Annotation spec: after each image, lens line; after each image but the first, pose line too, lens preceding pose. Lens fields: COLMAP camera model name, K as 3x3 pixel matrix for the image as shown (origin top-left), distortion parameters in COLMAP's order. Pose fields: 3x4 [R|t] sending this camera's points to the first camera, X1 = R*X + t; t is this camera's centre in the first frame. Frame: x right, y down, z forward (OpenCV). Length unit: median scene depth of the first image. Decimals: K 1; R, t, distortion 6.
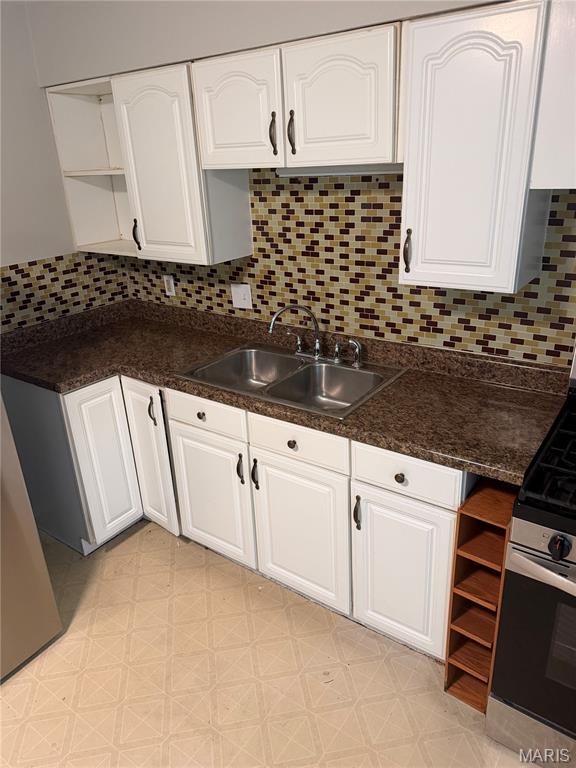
lens RADIAL K [[543.7, 0, 263.9], [0, 543.7, 393.0], [0, 0, 1]] dist [0.061366, -0.096255]
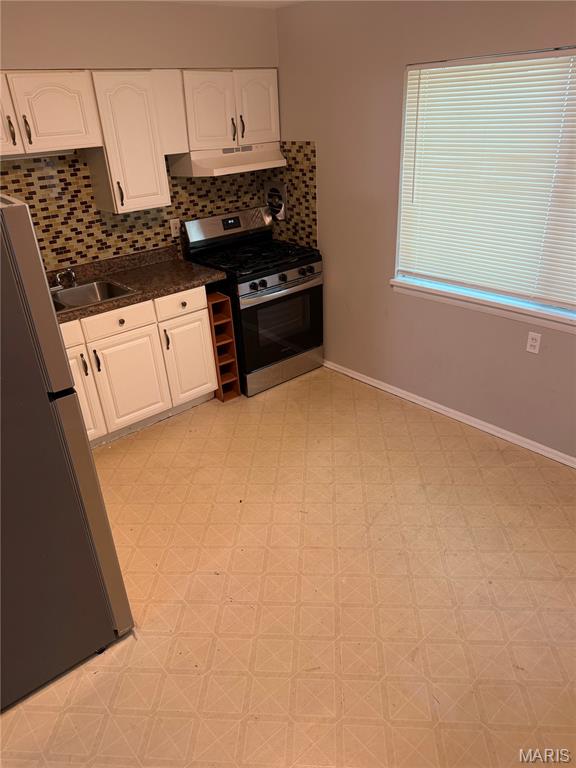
lens RADIAL K [[540.1, 0, 284.1], [0, 540.1, 384.1], [0, 0, 1]] dist [0.002673, -0.037677]
pose [[0.232718, -0.412777, 0.880601, -1.181496], [0.412475, 0.861882, 0.294997, -0.017681], [-0.880742, 0.294575, 0.370835, 0.038665]]
